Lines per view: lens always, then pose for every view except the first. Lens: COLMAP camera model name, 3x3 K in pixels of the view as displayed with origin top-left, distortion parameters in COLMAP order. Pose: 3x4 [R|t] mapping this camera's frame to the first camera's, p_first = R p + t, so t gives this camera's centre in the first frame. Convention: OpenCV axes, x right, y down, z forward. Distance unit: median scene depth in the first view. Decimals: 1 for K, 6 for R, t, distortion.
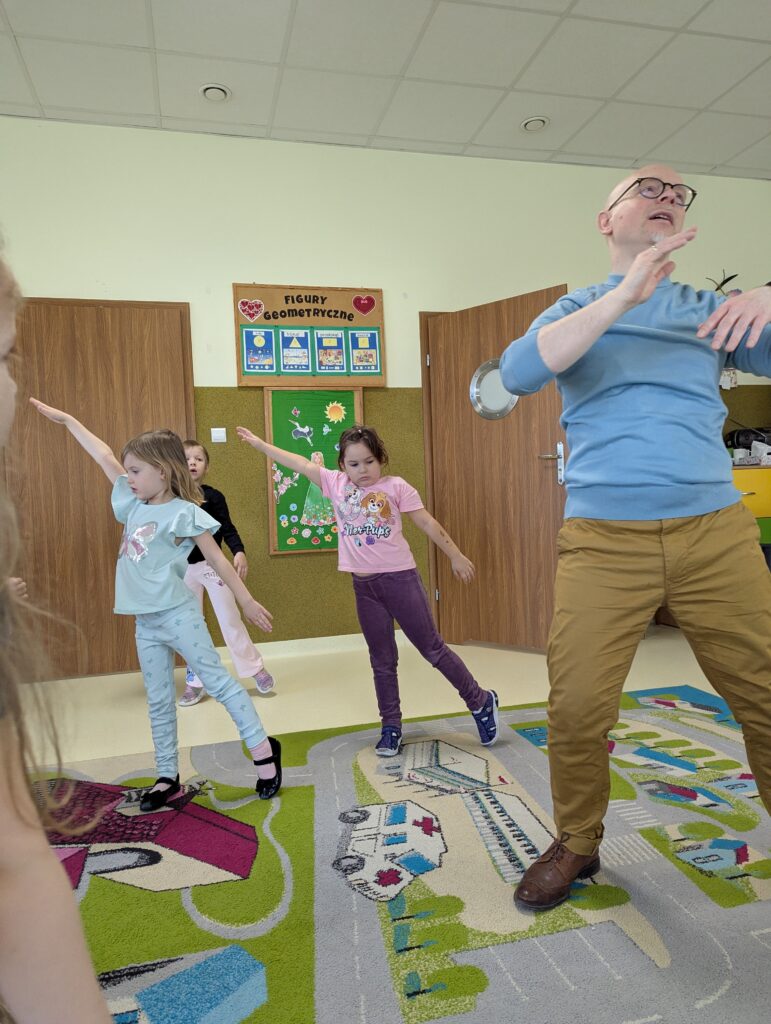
lens RADIAL K [[714.7, 0, 392.2], [0, 714.7, 519.1], [0, 0, 1]] dist [0.061859, -0.051599]
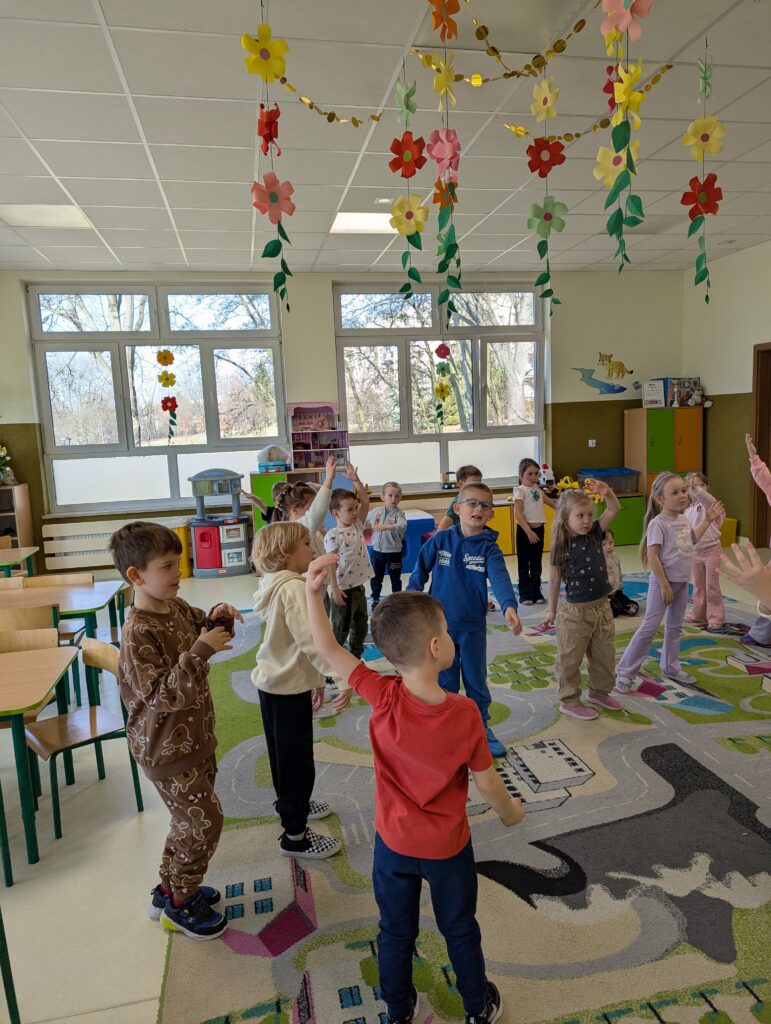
lens RADIAL K [[714.7, 0, 395.1], [0, 714.7, 513.2], [0, 0, 1]] dist [0.061859, -0.051599]
pose [[-0.048369, 0.175578, -0.983277, 0.745172], [0.017797, 0.984424, 0.174908, -0.174650], [0.998671, -0.009039, -0.050740, -0.003072]]
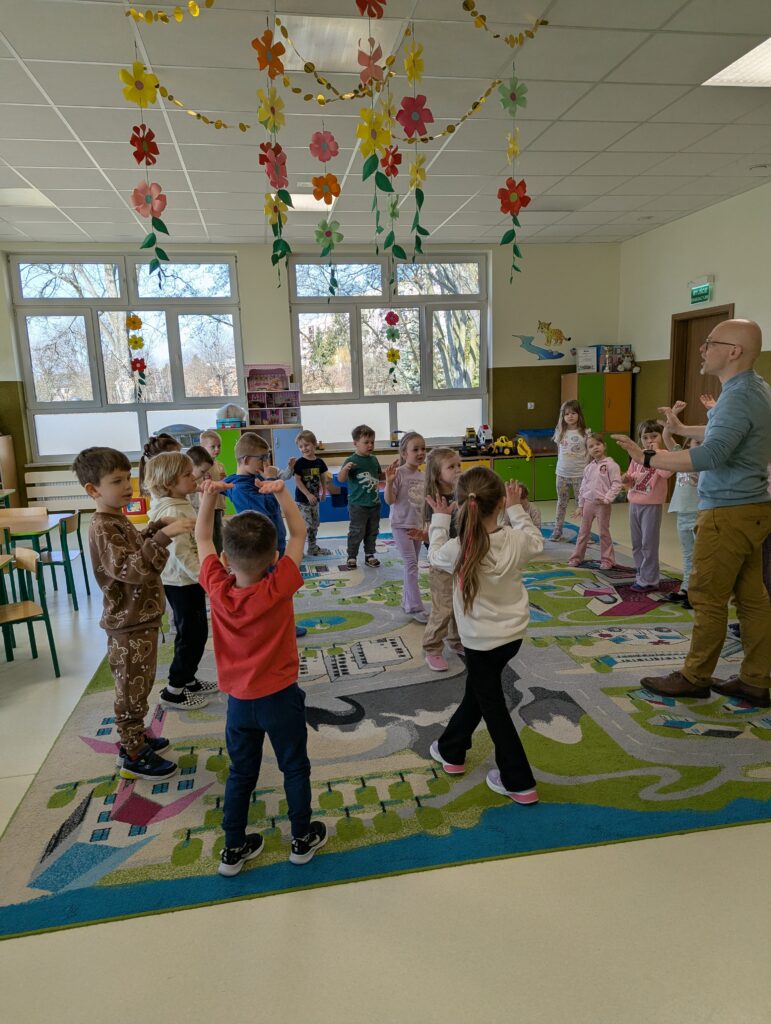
lens RADIAL K [[714.7, 0, 389.3], [0, 714.7, 516.3], [0, 0, 1]] dist [0.061859, -0.051599]
pose [[-0.080914, 0.225240, -0.970938, 0.922624], [0.010299, 0.974269, 0.225155, -0.172993], [0.996668, 0.008218, -0.081152, 0.198110]]
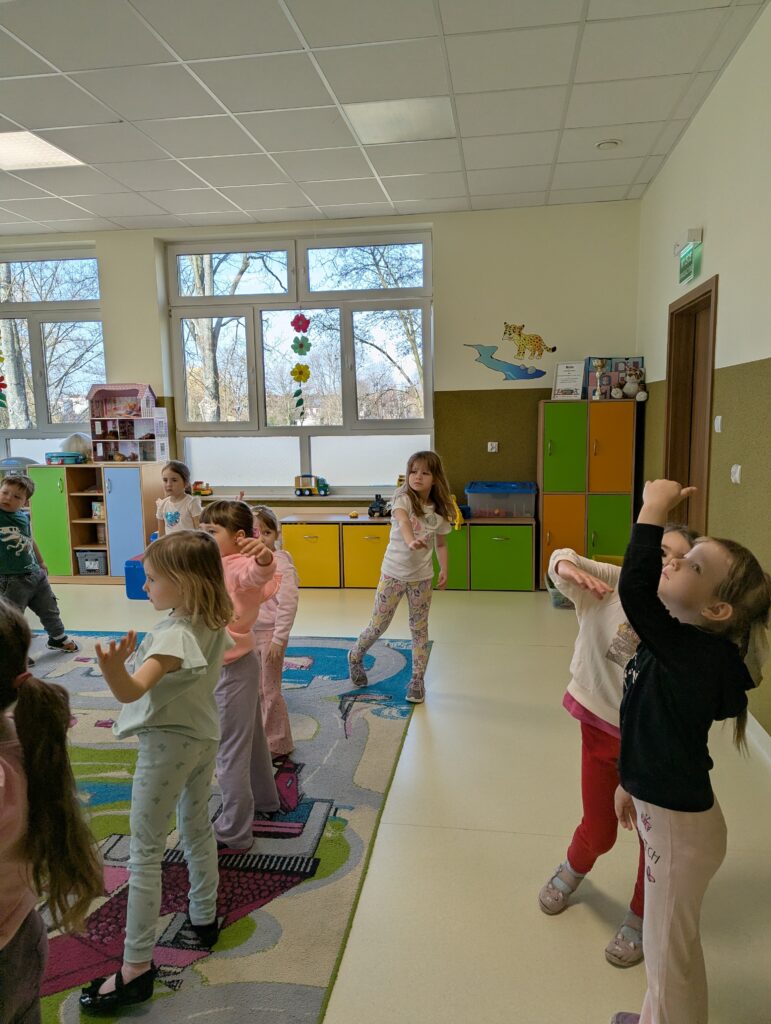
lens RADIAL K [[714.7, 0, 392.5], [0, 714.7, 506.6], [0, 0, 1]] dist [0.061859, -0.051599]
pose [[-0.394883, 0.170225, -0.902824, 0.144117], [0.010365, 0.983448, 0.180893, -0.153609], [0.918673, 0.062074, -0.390111, 0.834608]]
